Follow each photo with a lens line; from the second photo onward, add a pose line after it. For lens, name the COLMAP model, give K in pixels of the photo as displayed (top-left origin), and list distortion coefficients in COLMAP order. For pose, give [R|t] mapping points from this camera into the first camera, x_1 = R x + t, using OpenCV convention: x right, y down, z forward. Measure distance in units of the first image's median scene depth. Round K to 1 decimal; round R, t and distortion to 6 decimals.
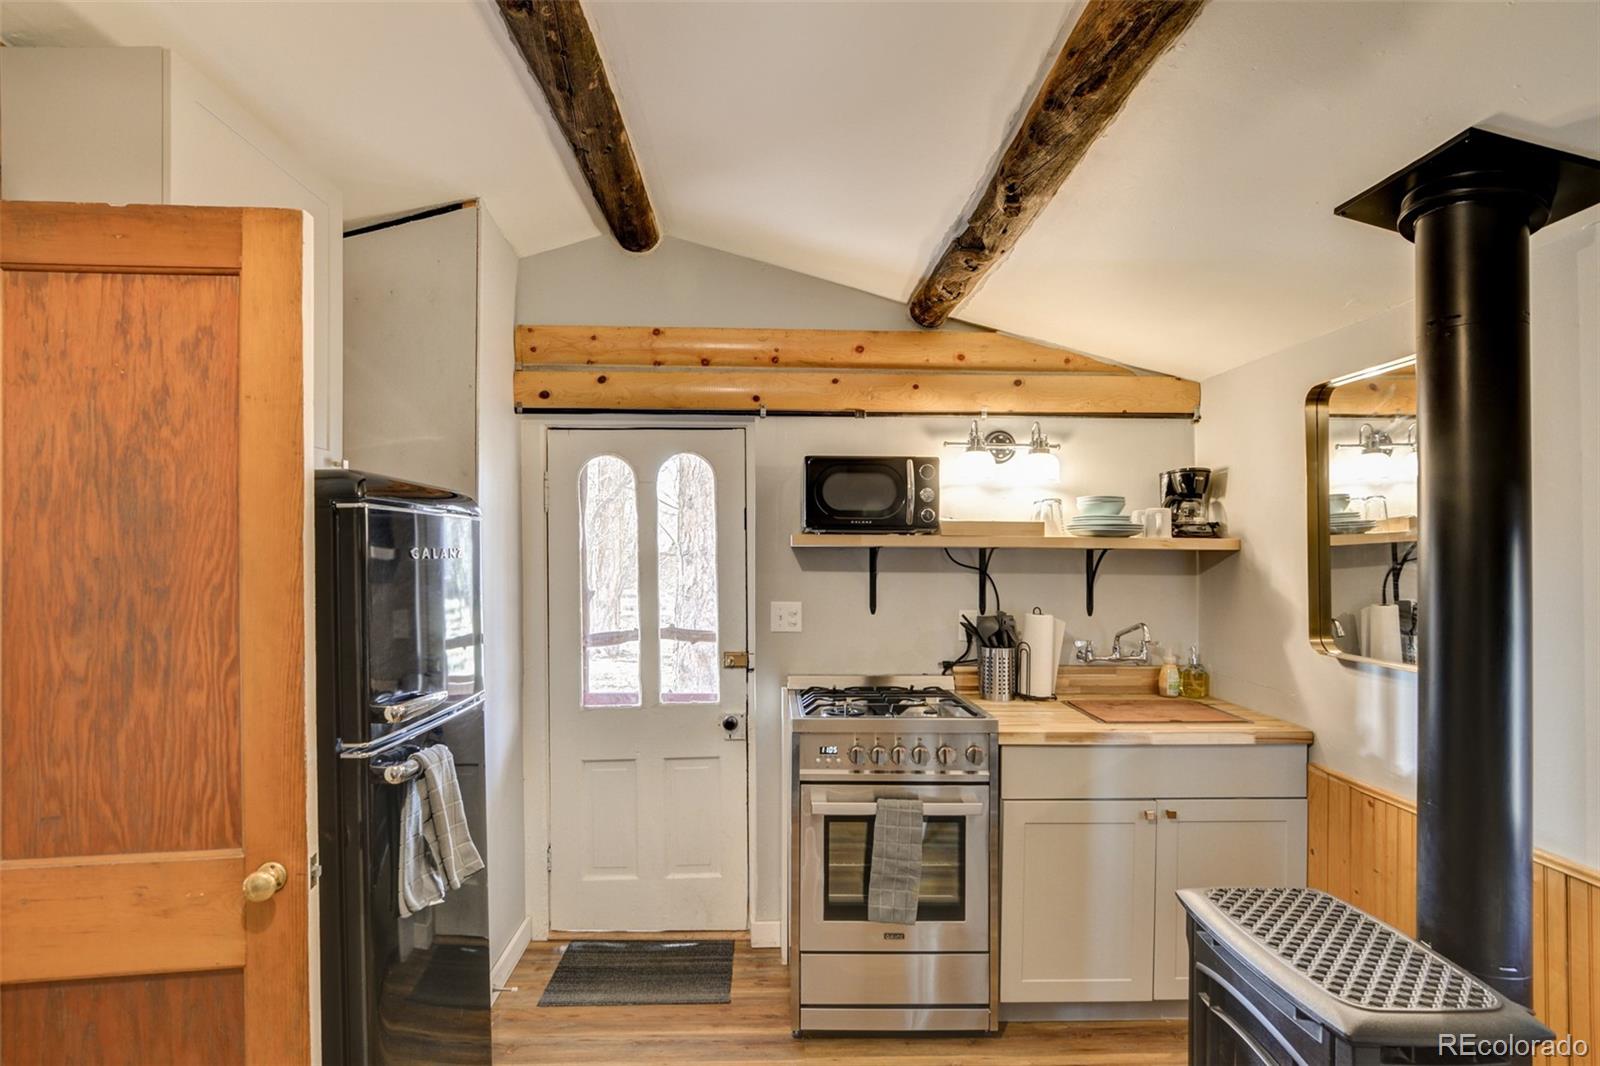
lens RADIAL K [[884.8, 0, 757.8], [0, 884.8, 544.3], [0, 0, 1]] dist [-0.027331, -0.002480]
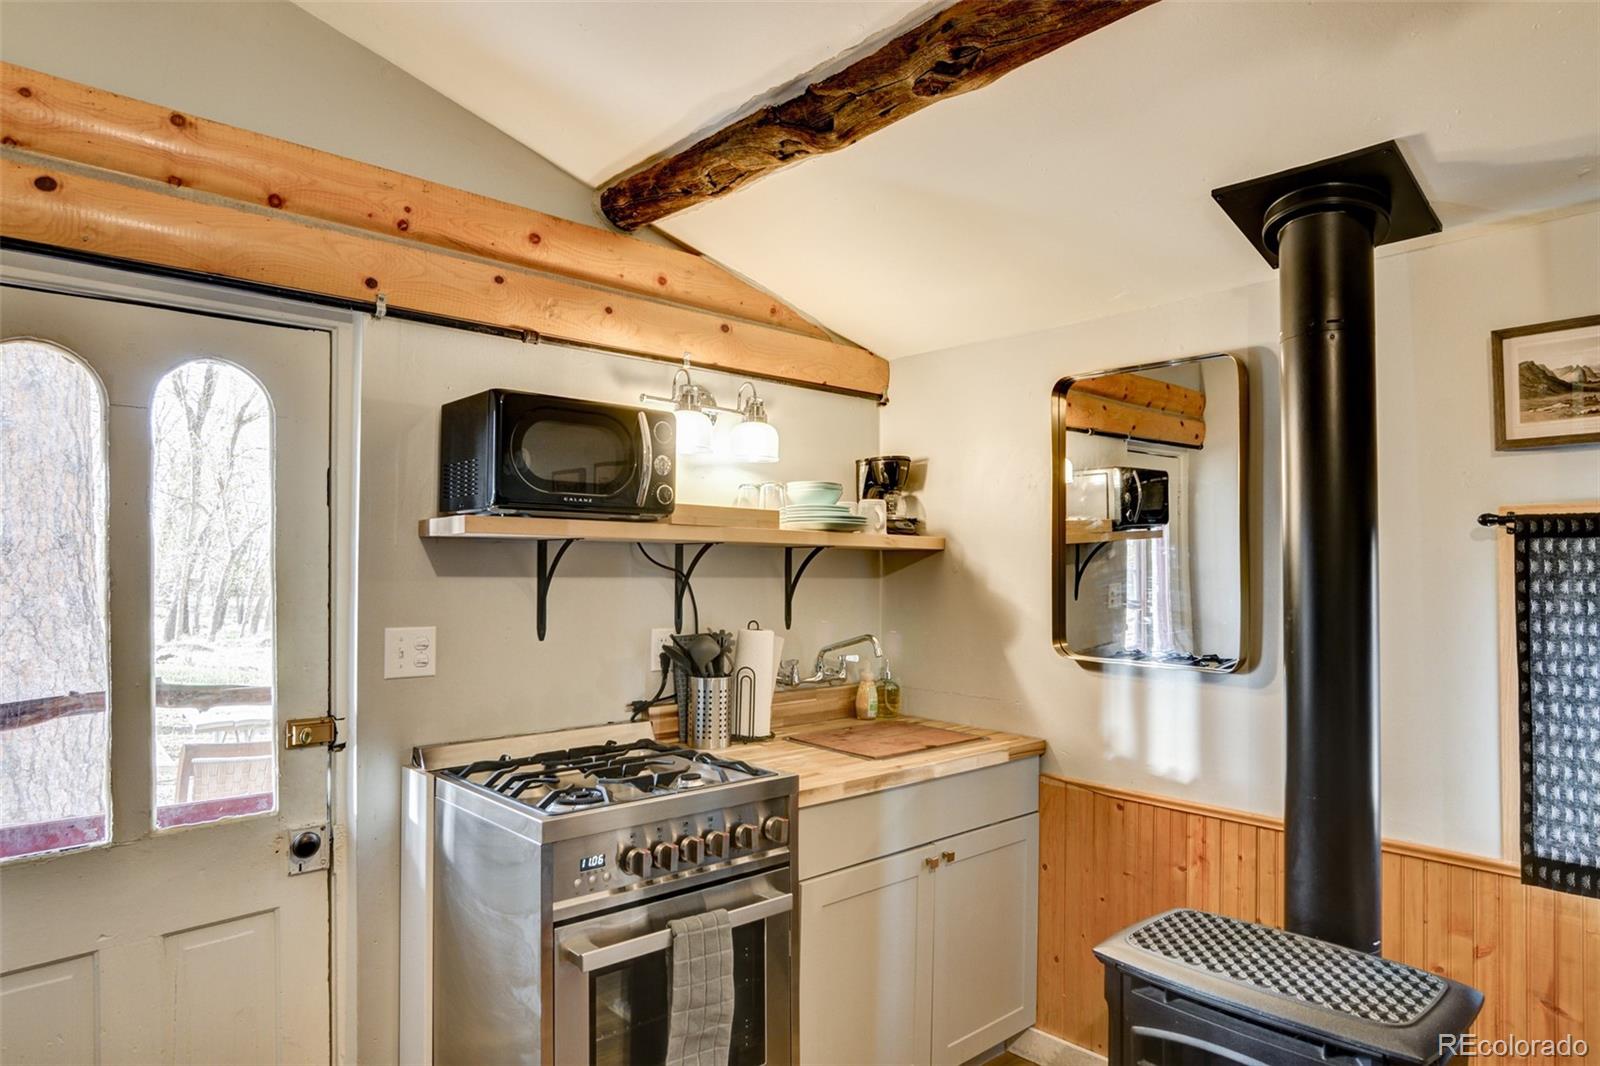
lens RADIAL K [[1002.2, 0, 841.2], [0, 1002.2, 544.7], [0, 0, 1]] dist [-0.031668, 0.007913]
pose [[0.718378, 0.014631, 0.695499, -0.241445], [-0.010483, 0.999893, -0.010207, 0.012858], [-0.695574, 0.000042, 0.718455, 0.316651]]
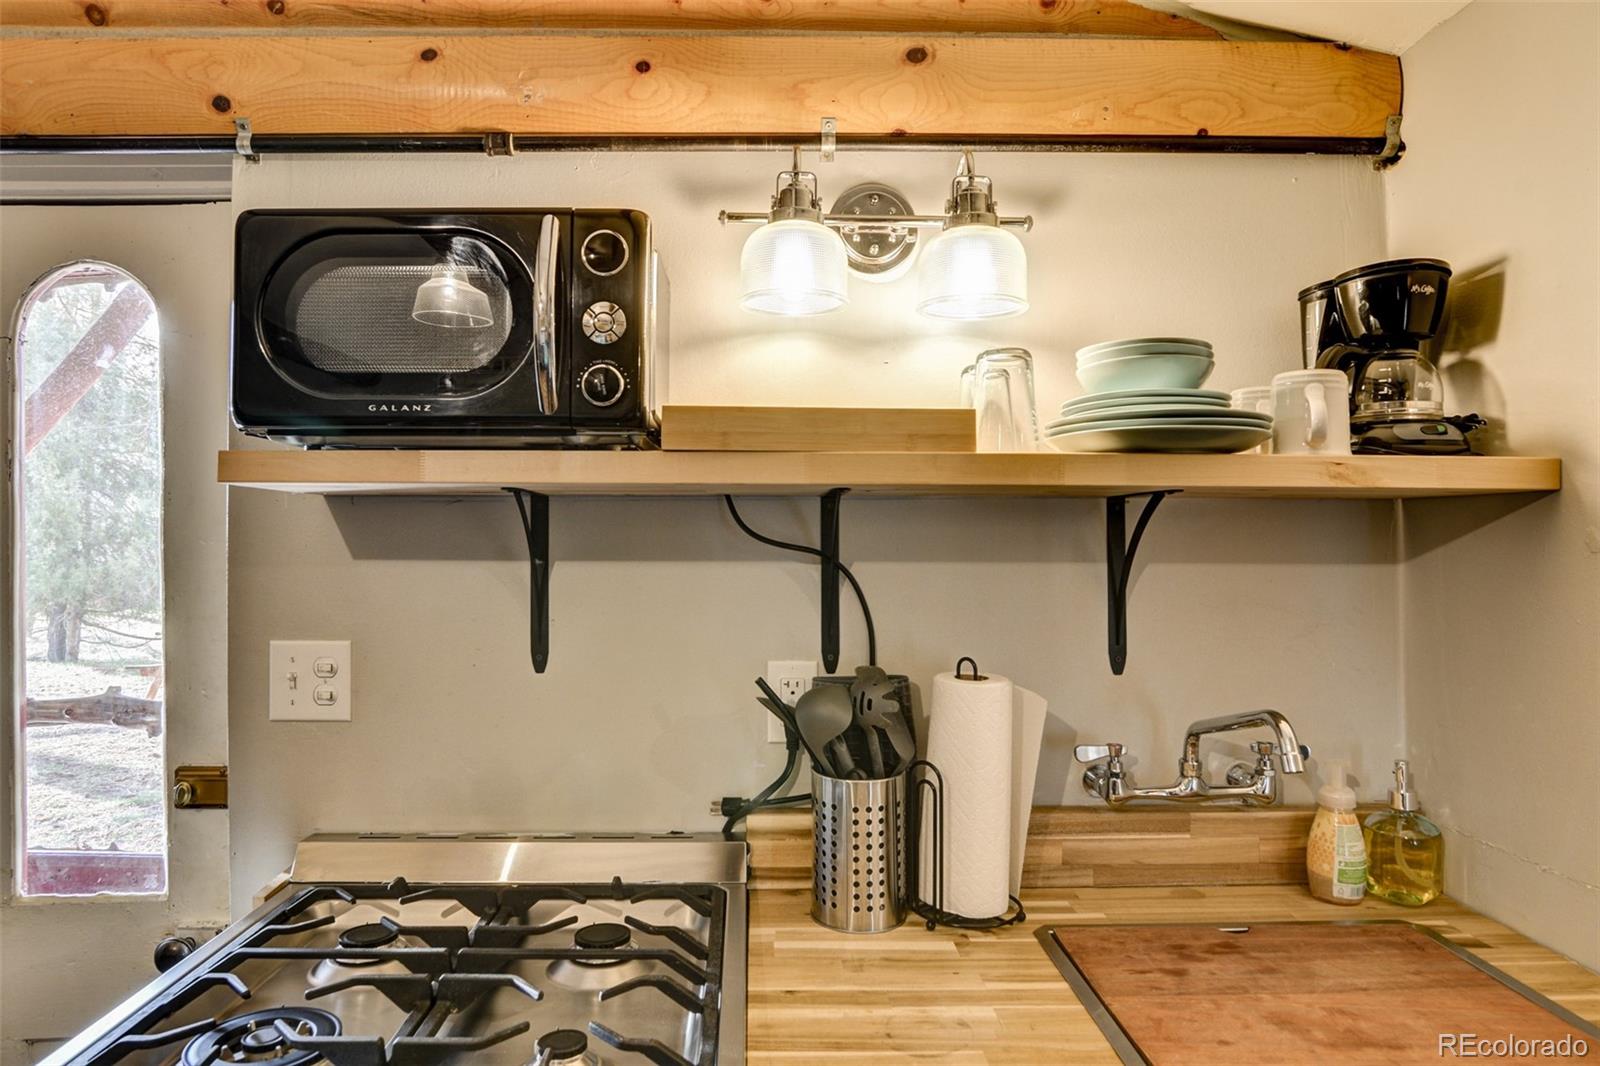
lens RADIAL K [[1002.2, 0, 738.7], [0, 1002.2, 514.9], [0, 0, 1]] dist [-0.031668, 0.007913]
pose [[0.999949, -0.005986, -0.008102, 0.228800], [0.005854, 0.999852, -0.016168, 0.020142], [0.008198, 0.016120, 0.999836, 0.597513]]
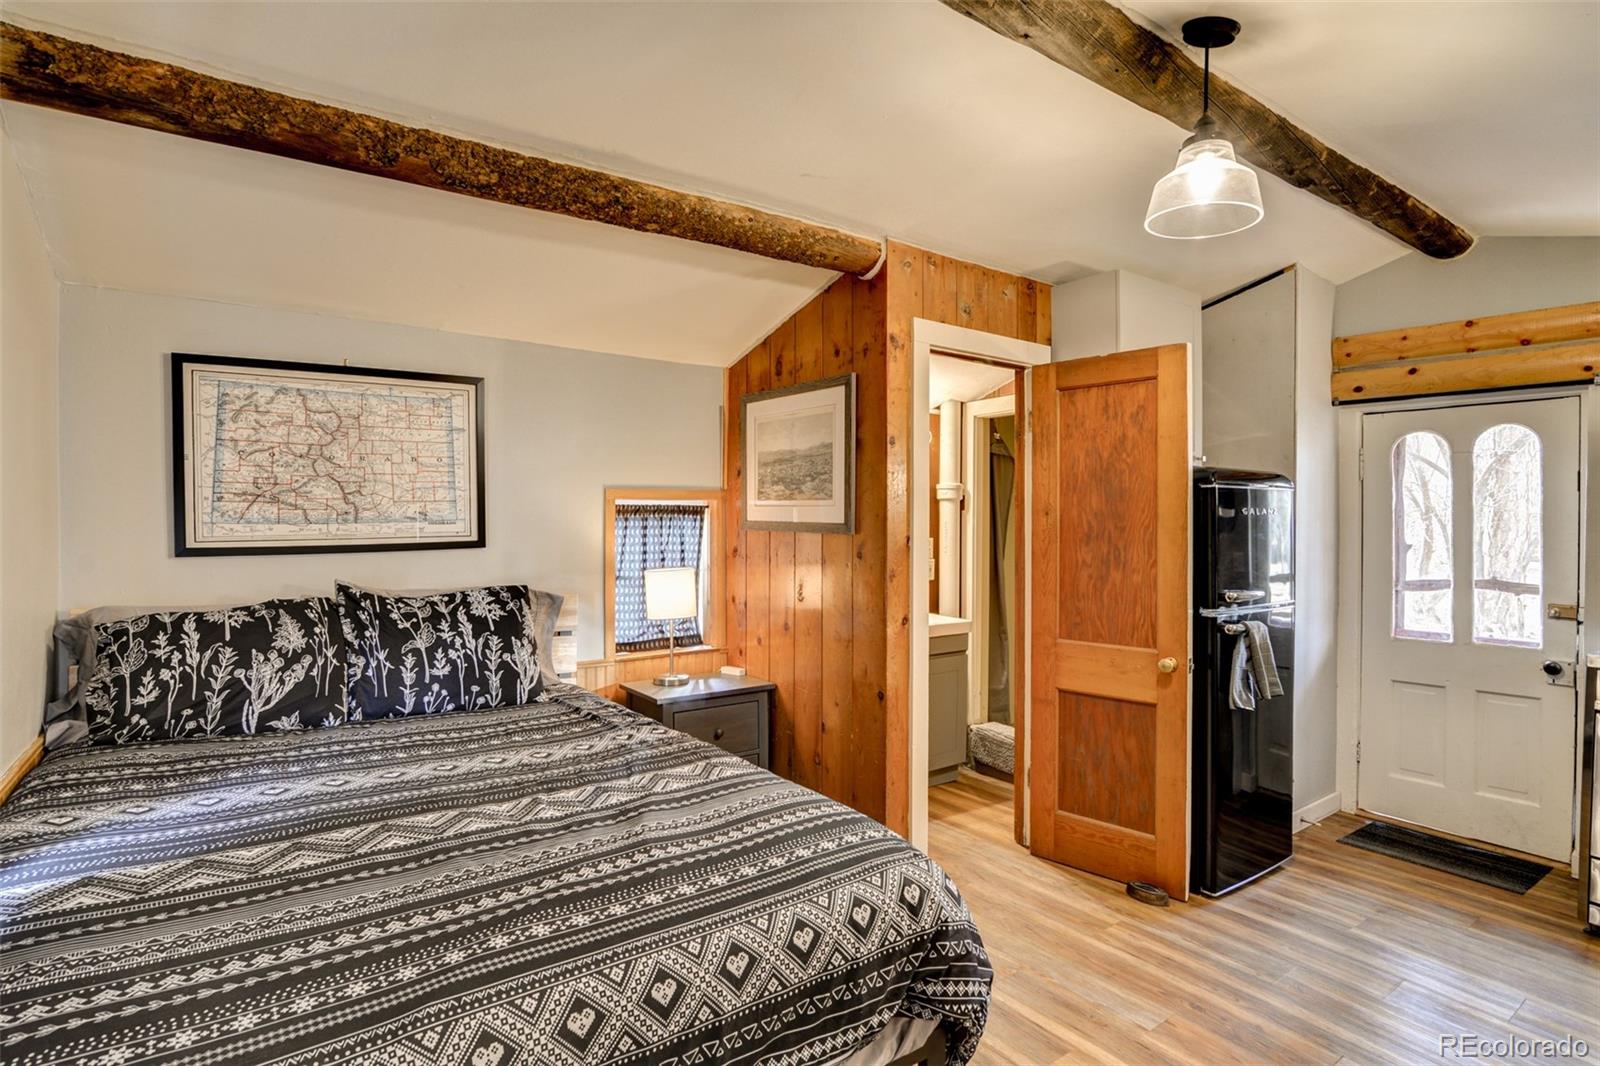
lens RADIAL K [[778.8, 0, 820.8], [0, 778.8, 522.6], [0, 0, 1]] dist [-0.024882, 0.006417]
pose [[0.632364, 0.013558, -0.774552, 0.133401], [0.002885, 0.999799, 0.019856, -0.000356], [0.774666, -0.014790, 0.632198, -0.313194]]
